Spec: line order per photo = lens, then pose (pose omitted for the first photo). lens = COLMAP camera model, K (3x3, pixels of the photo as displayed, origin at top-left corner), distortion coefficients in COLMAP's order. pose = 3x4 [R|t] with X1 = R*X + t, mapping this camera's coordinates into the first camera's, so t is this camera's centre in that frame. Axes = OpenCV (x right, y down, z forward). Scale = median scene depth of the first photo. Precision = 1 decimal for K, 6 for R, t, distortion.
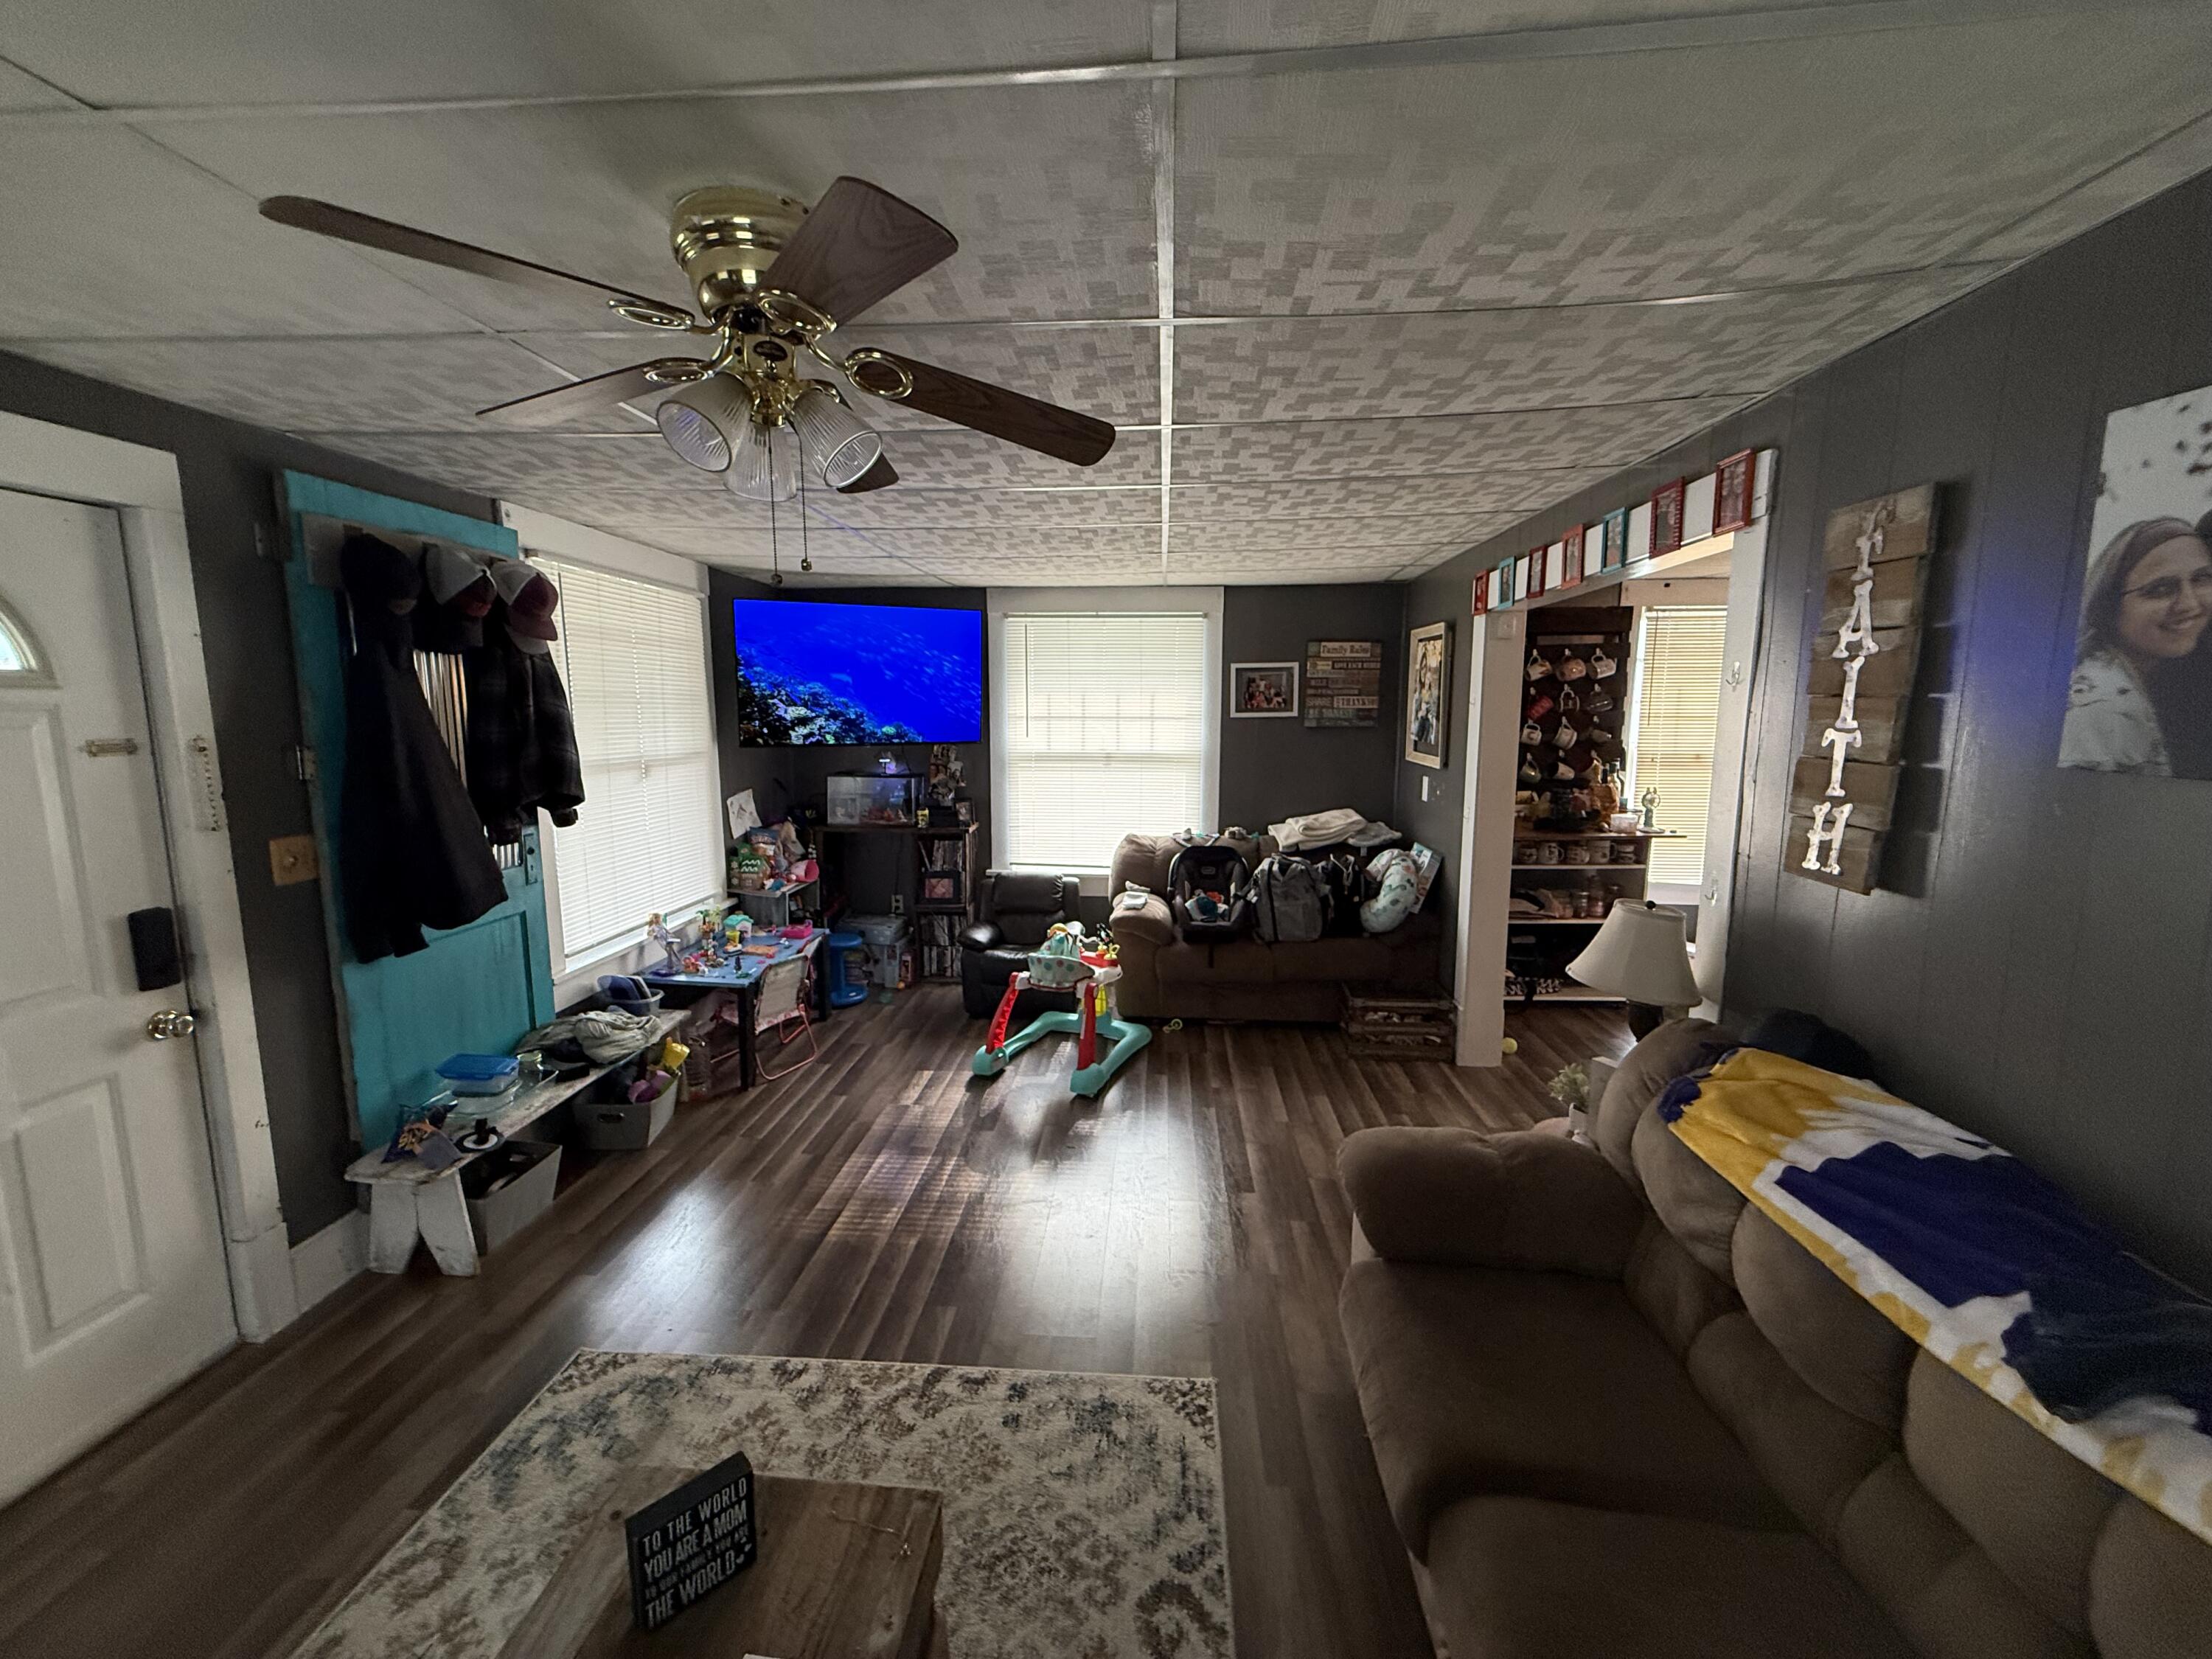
lens RADIAL K [[872.7, 0, 1106.0], [0, 872.7, 829.5], [0, 0, 1]] dist [-0.000497, -0.000052]
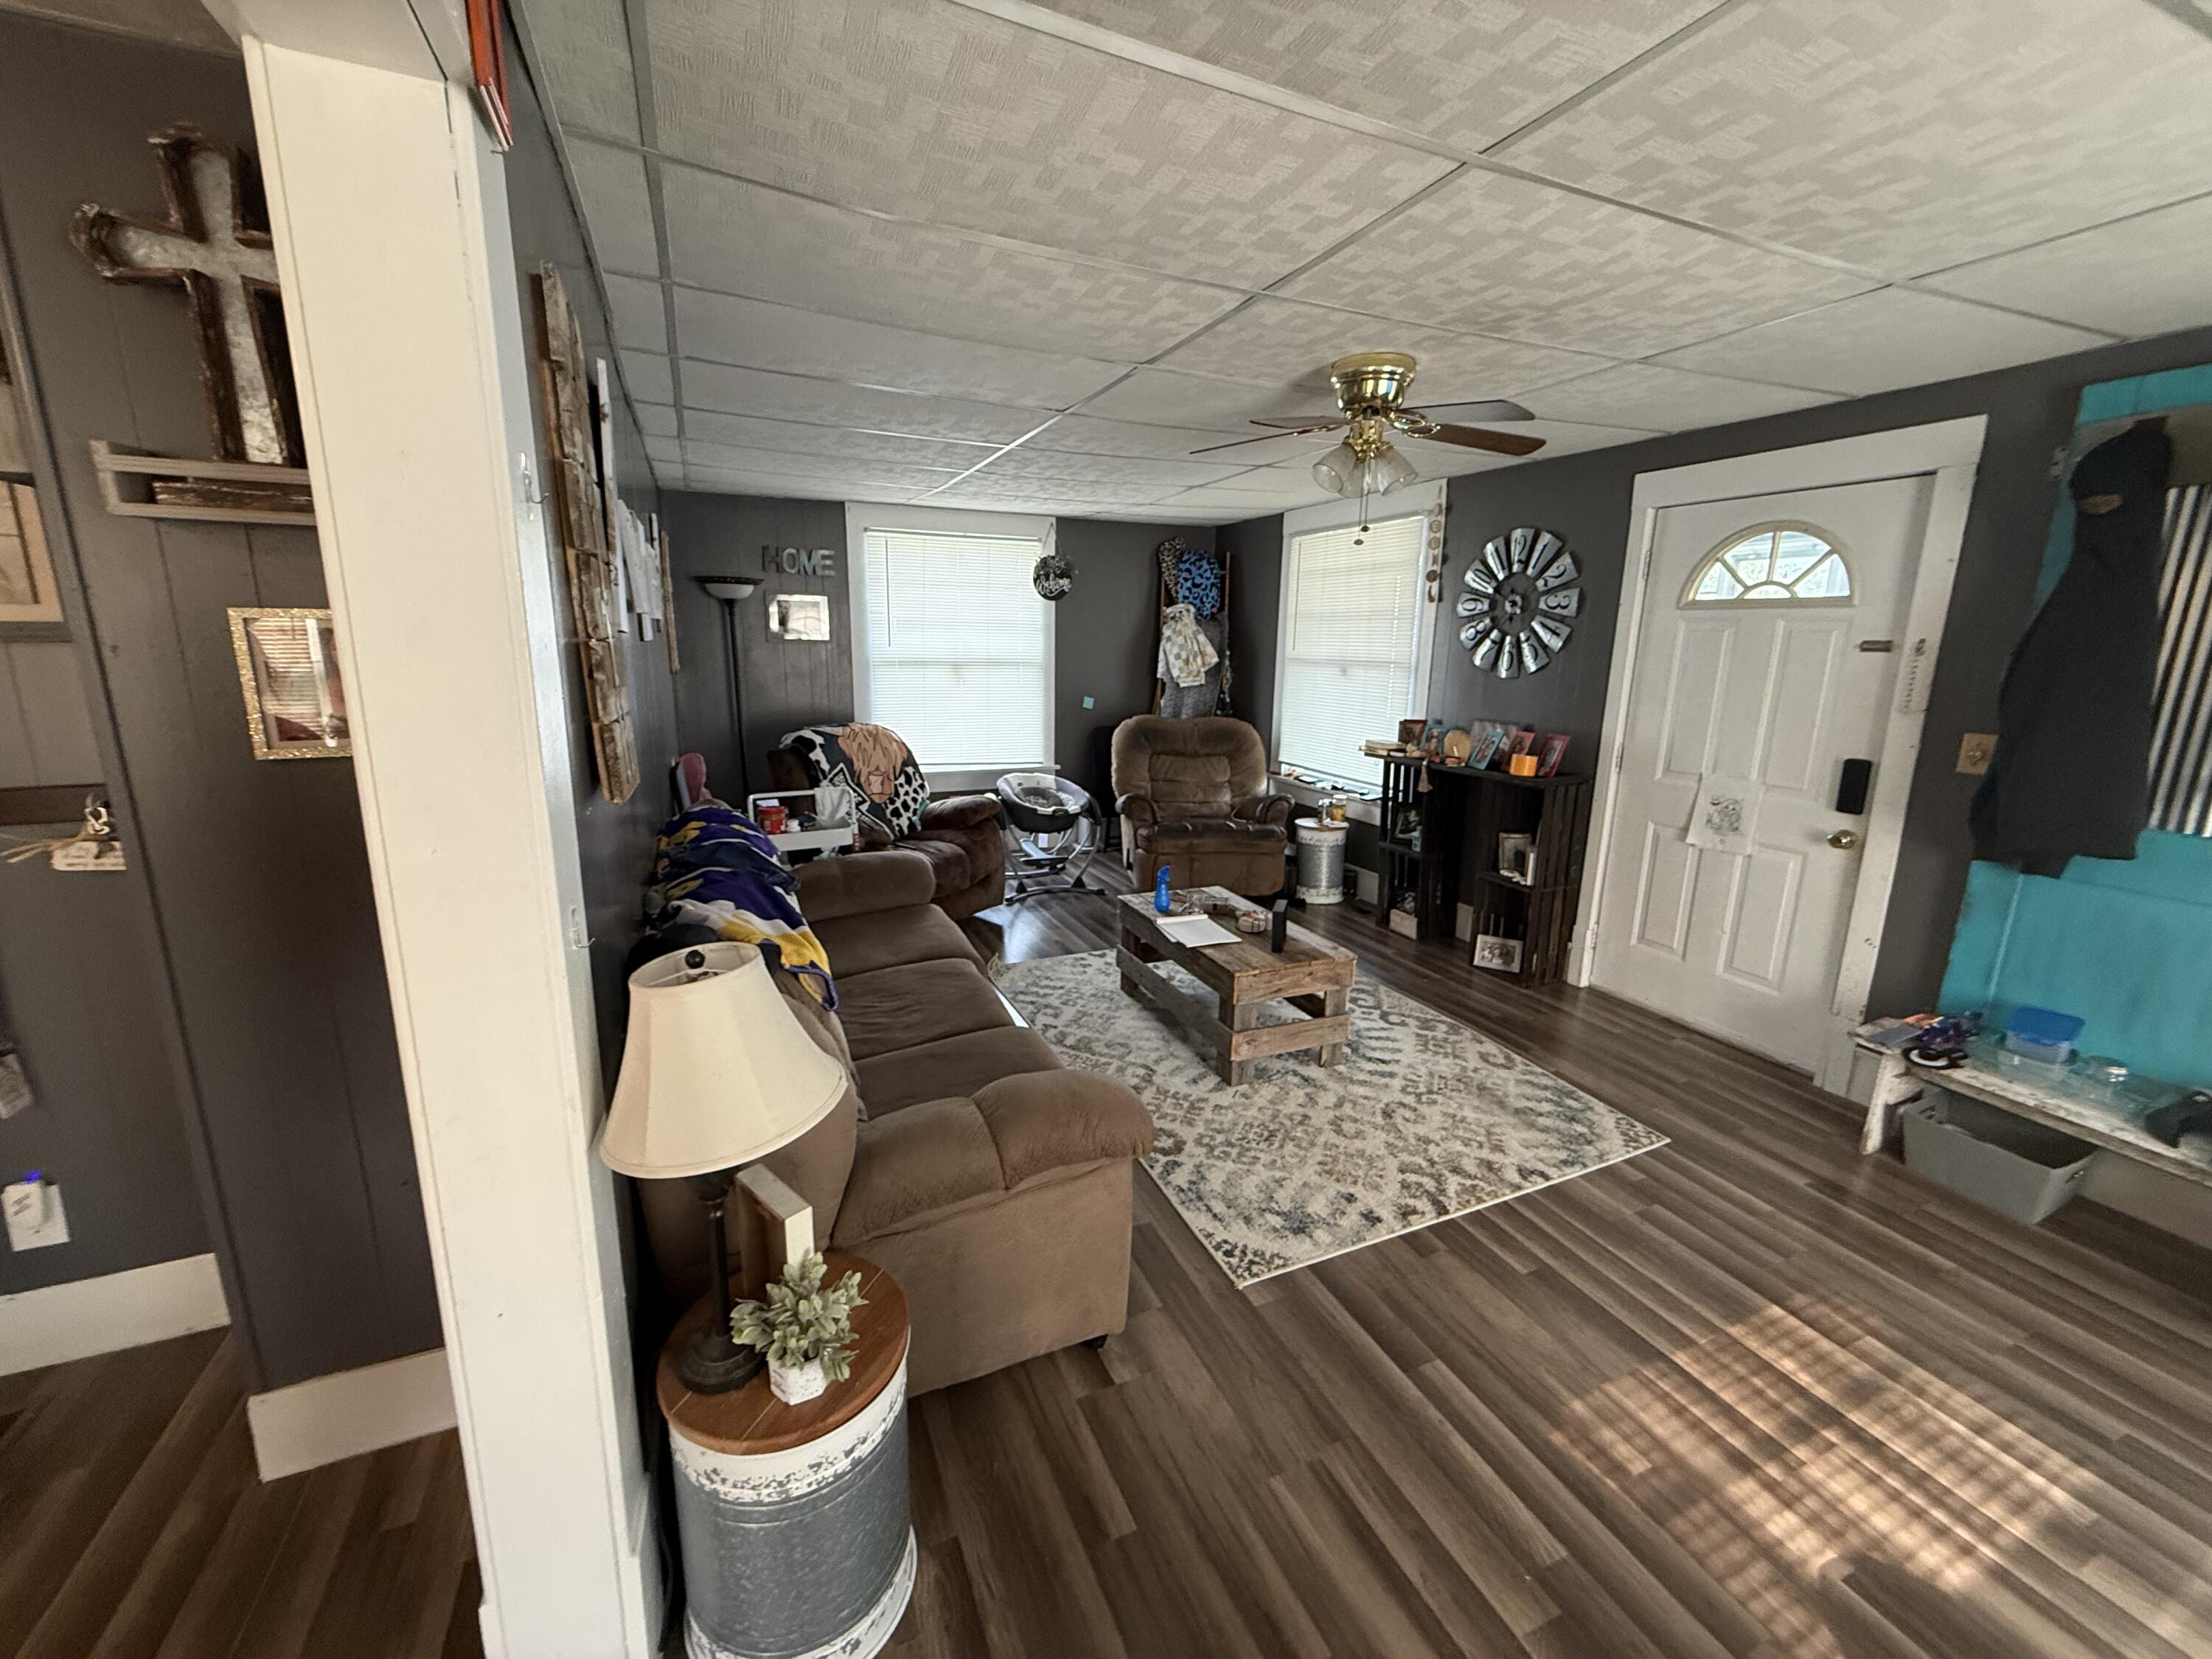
lens RADIAL K [[872.7, 0, 1106.0], [0, 872.7, 829.5], [0, 0, 1]] dist [-0.000497, -0.000052]
pose [[-0.882773, 0.091951, -0.460714, 0.699337], [-0.078996, 0.937643, 0.338503, -0.192136], [0.463111, 0.335216, -0.820462, 1.646039]]
